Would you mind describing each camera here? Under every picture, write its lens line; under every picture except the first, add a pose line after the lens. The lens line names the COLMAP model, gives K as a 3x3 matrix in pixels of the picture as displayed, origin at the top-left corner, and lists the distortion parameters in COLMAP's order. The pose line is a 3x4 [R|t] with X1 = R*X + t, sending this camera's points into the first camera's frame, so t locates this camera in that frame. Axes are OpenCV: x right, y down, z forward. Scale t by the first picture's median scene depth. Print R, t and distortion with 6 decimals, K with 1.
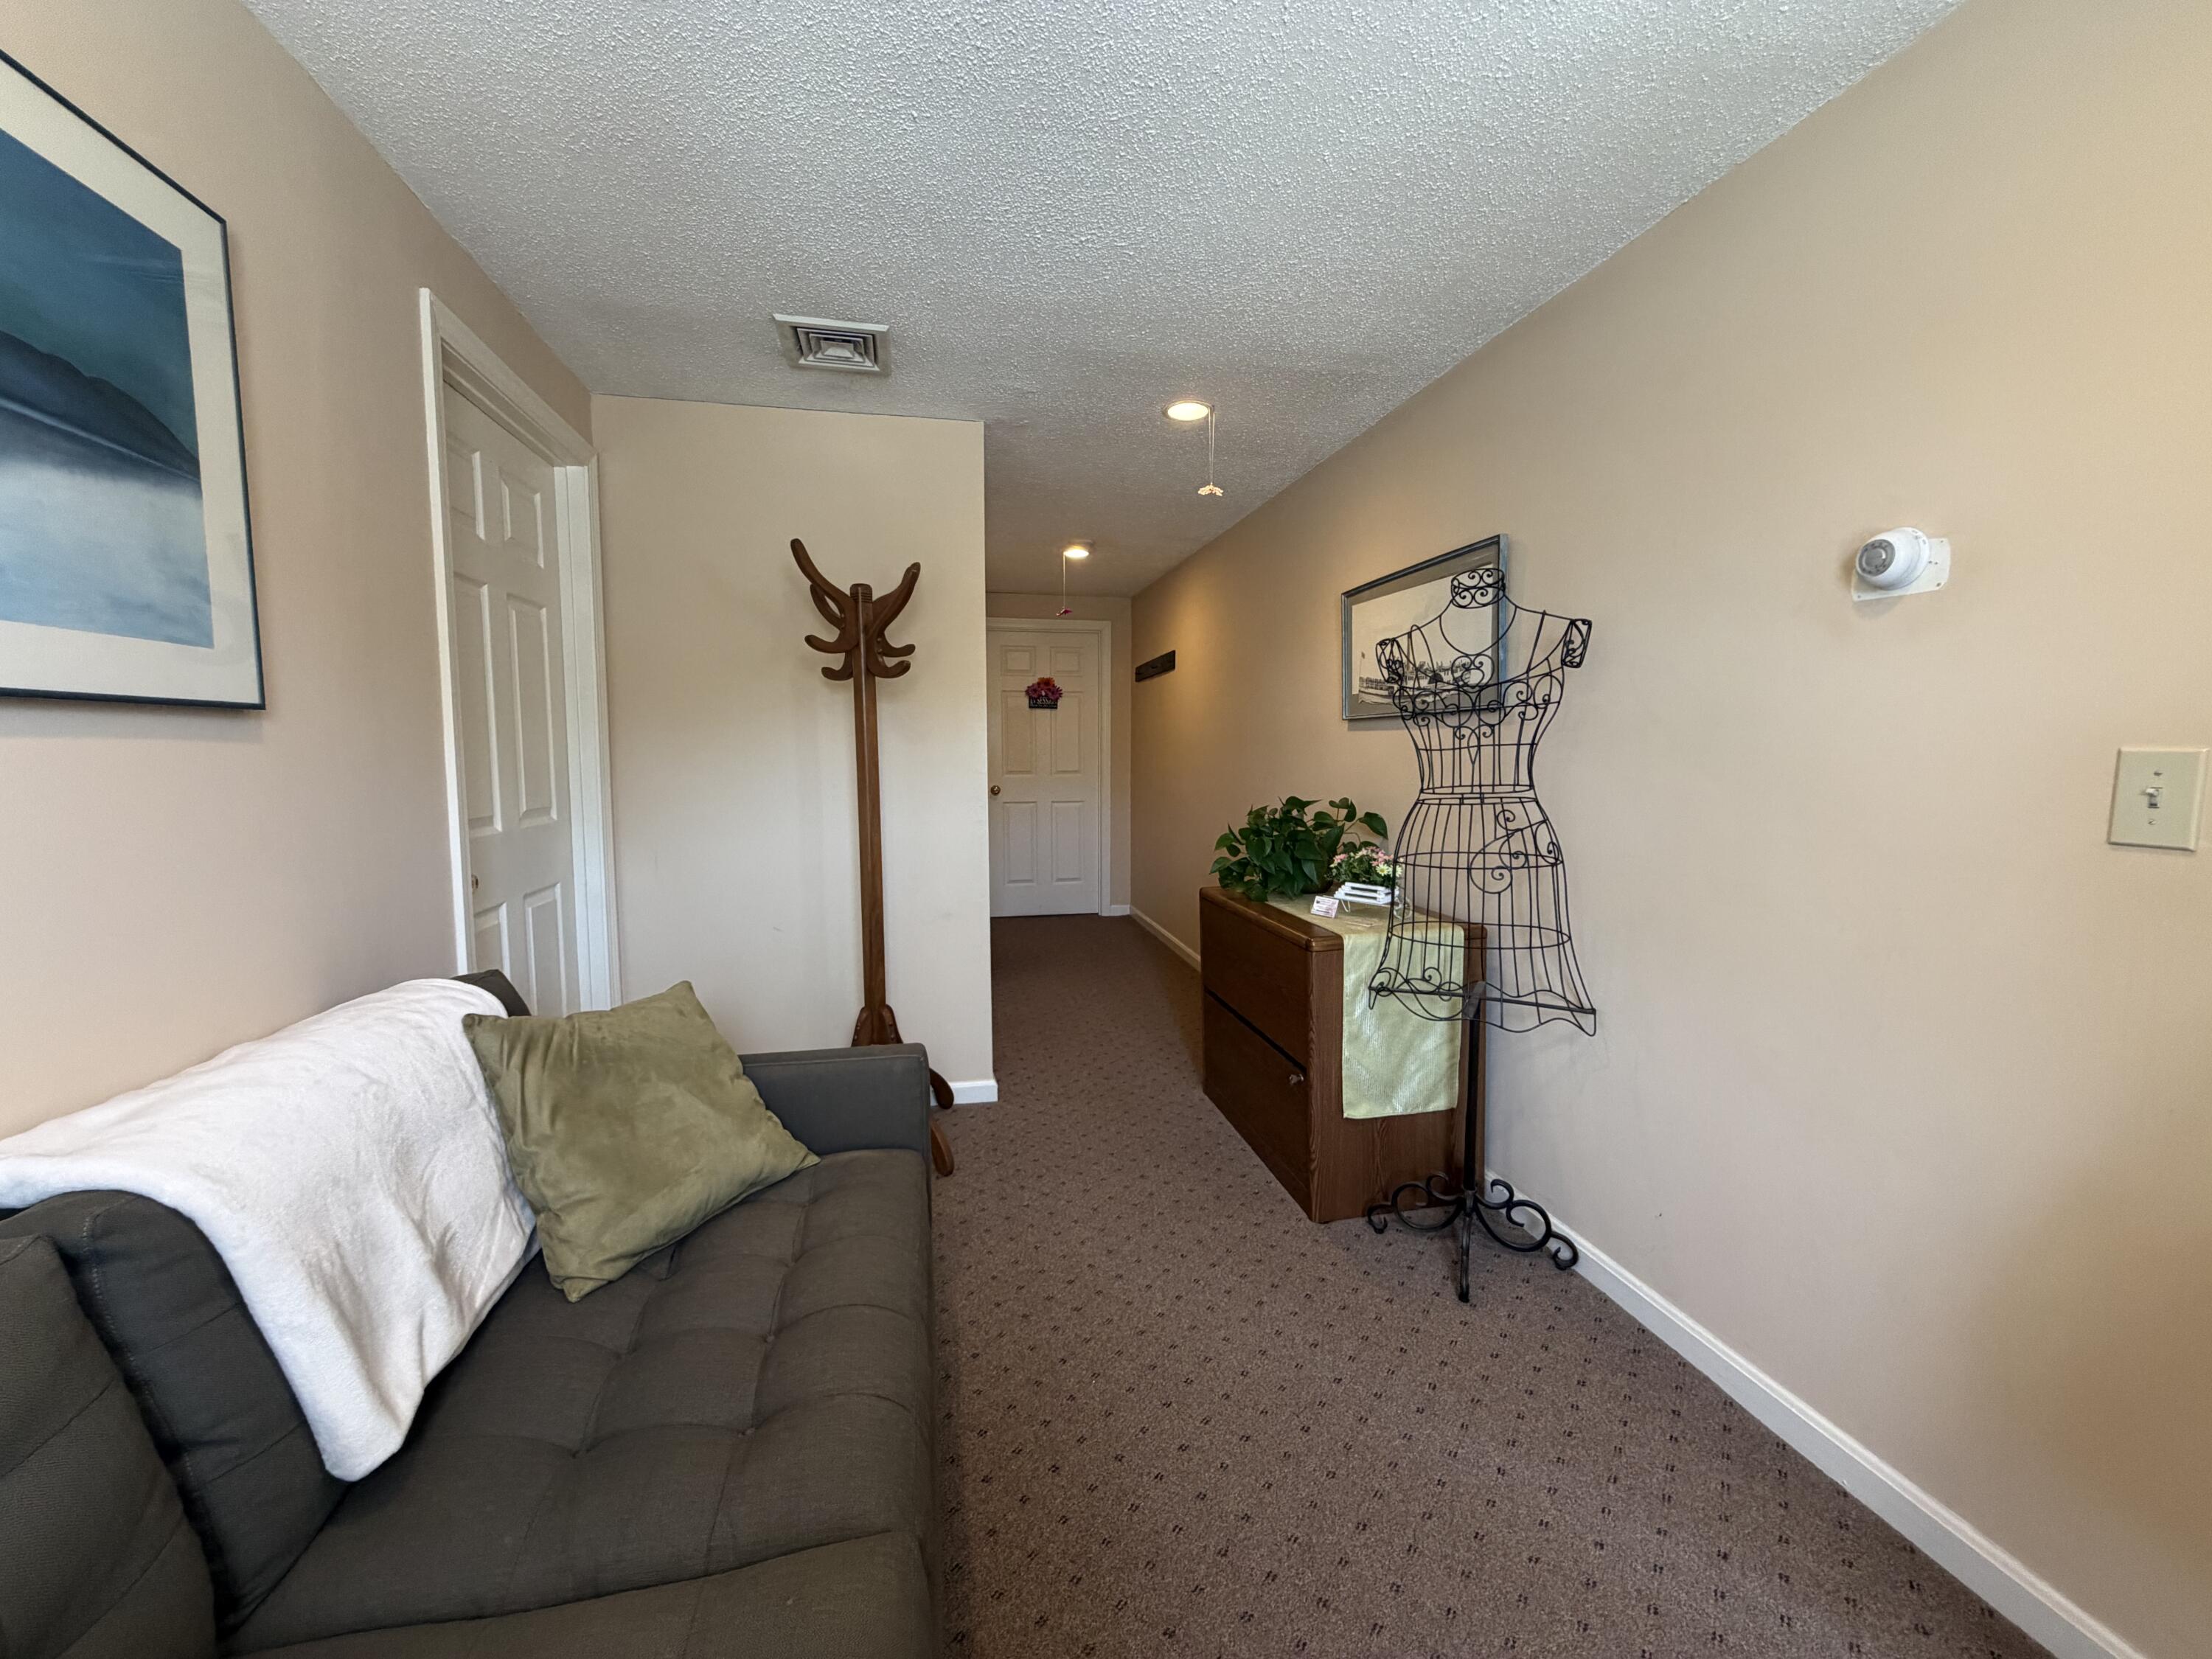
lens RADIAL K [[889.0, 0, 1107.7], [0, 889.0, 825.9], [0, 0, 1]] dist [0.000312, 0.000023]
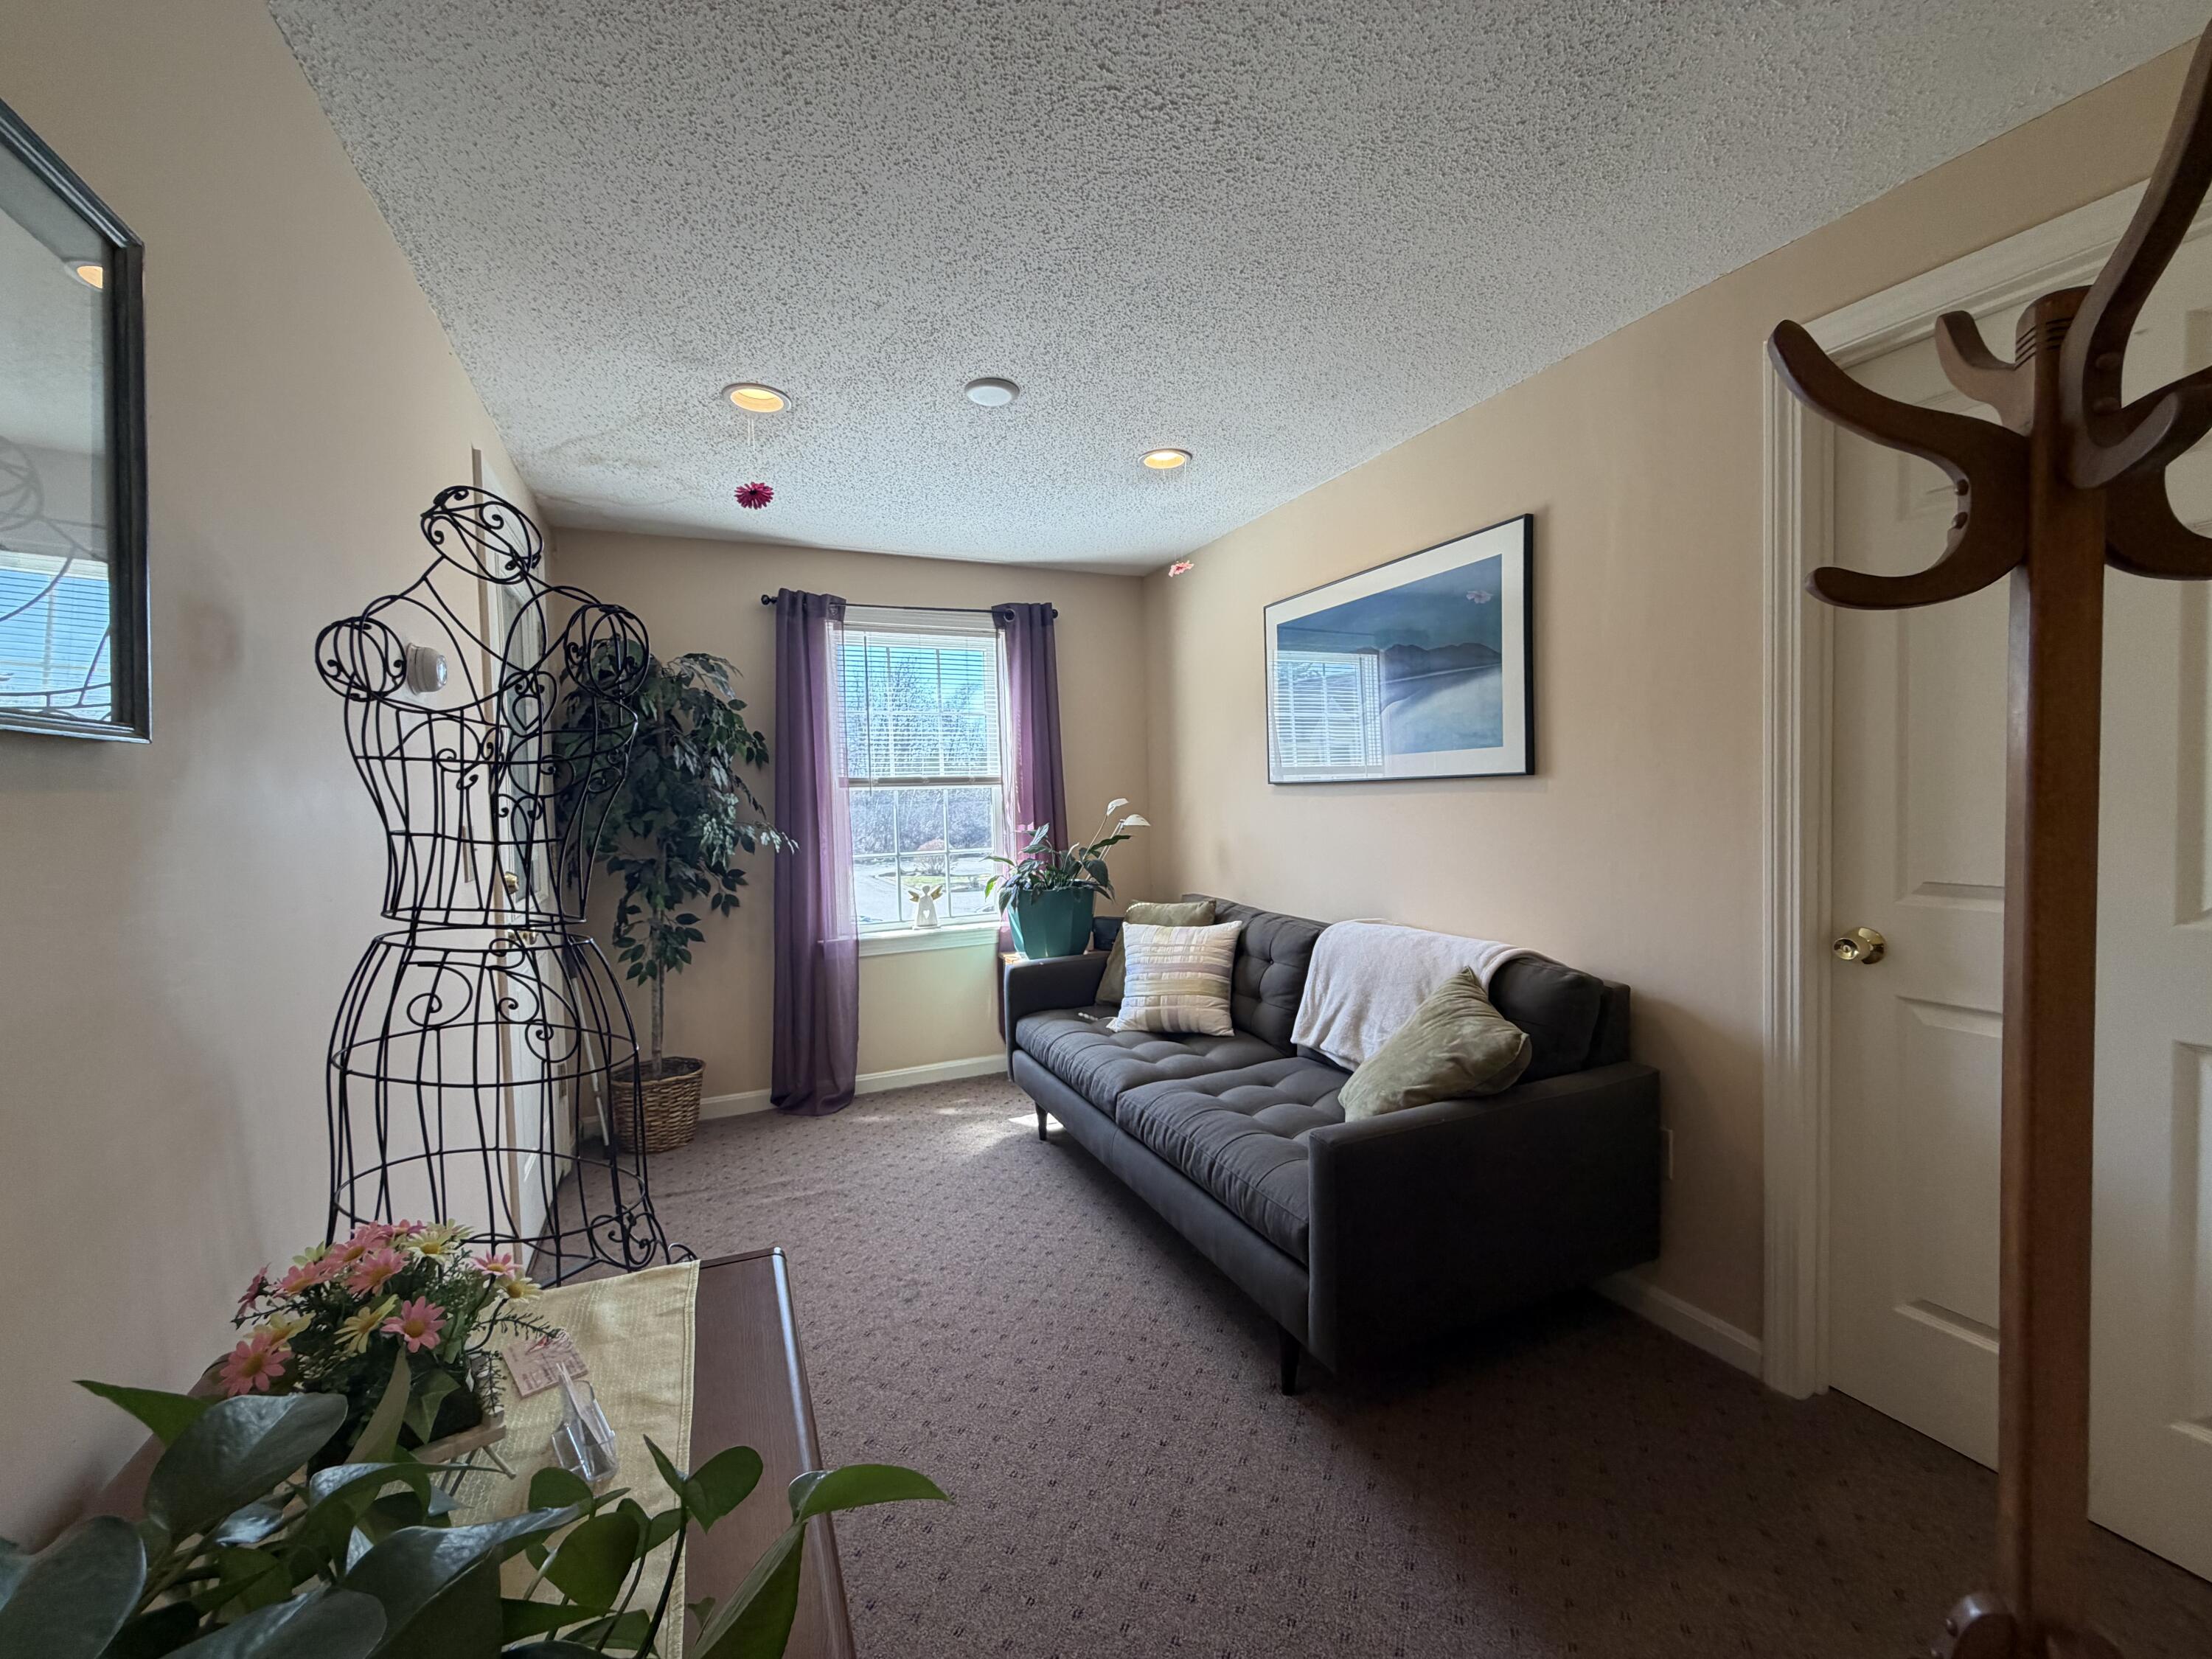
lens RADIAL K [[889.0, 0, 1107.7], [0, 889.0, 825.9], [0, 0, 1]] dist [0.000312, 0.000023]
pose [[-0.978049, 0.024769, -0.206898, 0.300552], [-0.000542, 0.992605, 0.121389, -0.271440], [0.208375, 0.118837, -0.970803, 2.867984]]
